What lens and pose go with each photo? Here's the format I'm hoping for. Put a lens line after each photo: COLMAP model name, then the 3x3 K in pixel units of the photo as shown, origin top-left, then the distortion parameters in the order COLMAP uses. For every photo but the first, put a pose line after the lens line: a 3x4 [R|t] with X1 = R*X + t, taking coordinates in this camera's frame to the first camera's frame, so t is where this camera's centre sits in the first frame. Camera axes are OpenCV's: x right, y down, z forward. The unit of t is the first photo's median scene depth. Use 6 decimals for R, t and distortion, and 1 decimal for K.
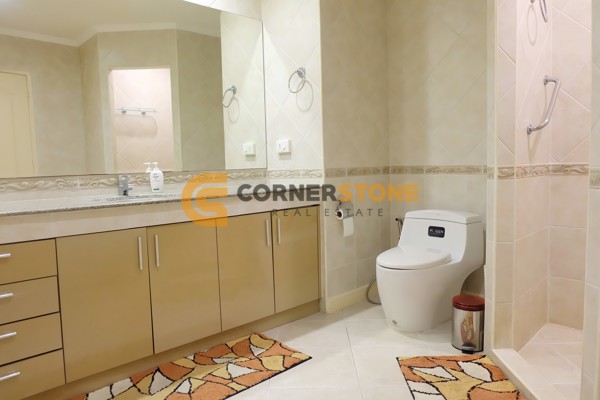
lens RADIAL K [[418.6, 0, 300.0], [0, 418.6, 200.0], [0, 0, 1]] dist [-0.071155, 0.066825]
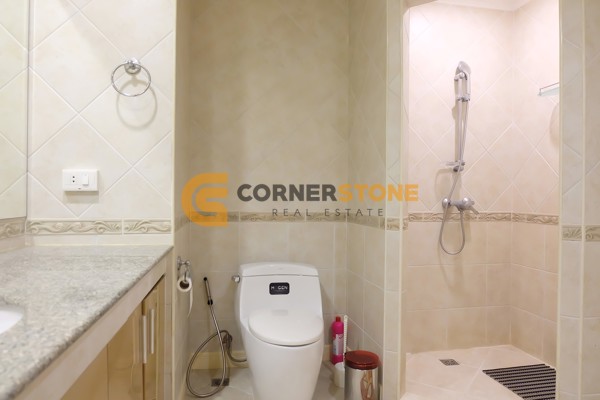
lens RADIAL K [[402.2, 0, 318.6], [0, 402.2, 200.2], [0, 0, 1]] dist [-0.066481, 0.060179]
pose [[0.559149, 0.023690, 0.828729, -0.317055], [0.050277, 0.996783, -0.062417, -0.050387], [-0.827541, 0.076567, 0.556159, 0.428991]]
